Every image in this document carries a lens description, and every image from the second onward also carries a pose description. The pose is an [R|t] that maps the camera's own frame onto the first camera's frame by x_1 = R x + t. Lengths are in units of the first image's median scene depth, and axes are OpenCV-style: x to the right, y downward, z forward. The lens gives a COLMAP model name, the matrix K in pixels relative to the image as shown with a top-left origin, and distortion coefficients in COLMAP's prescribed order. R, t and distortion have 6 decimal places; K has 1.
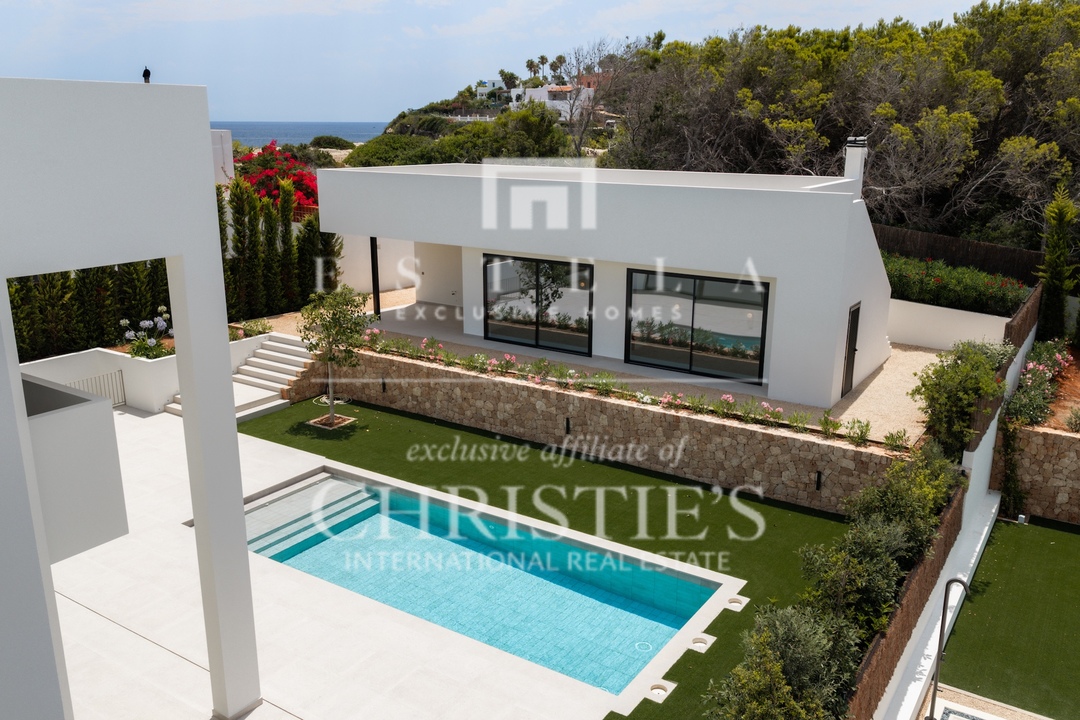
lens RADIAL K [[871.5, 0, 540.0], [0, 871.5, 360.0], [0, 0, 1]] dist [0.003028, -0.009480]
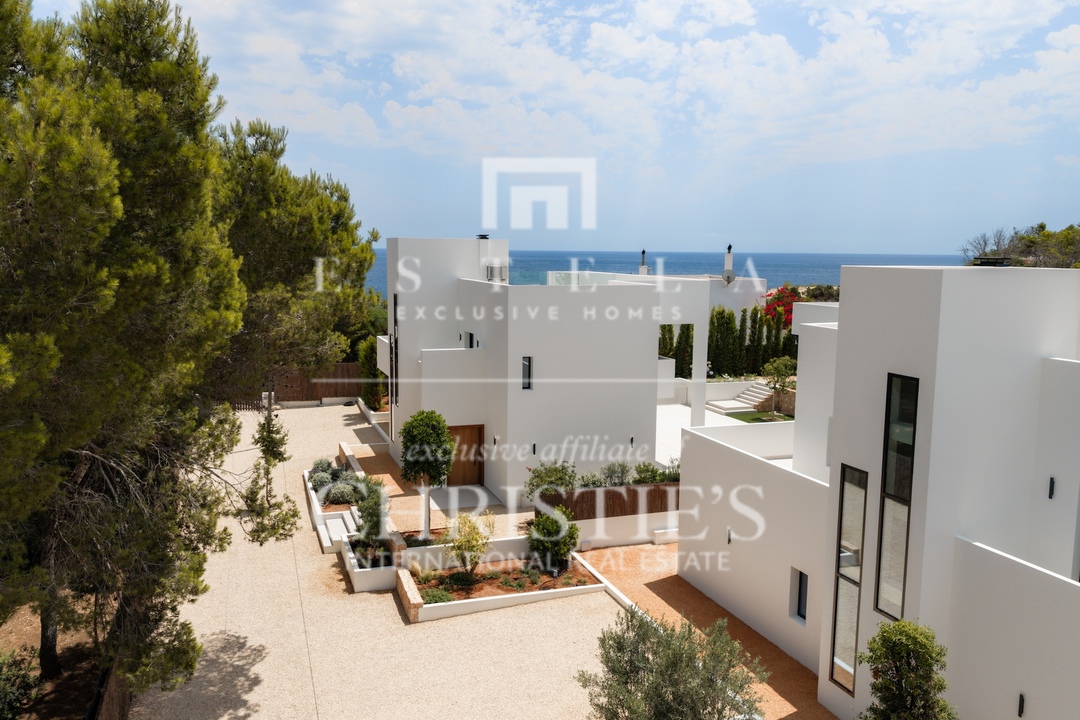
lens RADIAL K [[871.5, 0, 540.0], [0, 871.5, 360.0], [0, 0, 1]] dist [0.003028, -0.009480]
pose [[0.790385, 0.077719, -0.607661, 0.473870], [-0.166209, 0.981919, -0.090603, 0.172887], [0.589633, 0.172610, 0.789011, -0.826228]]
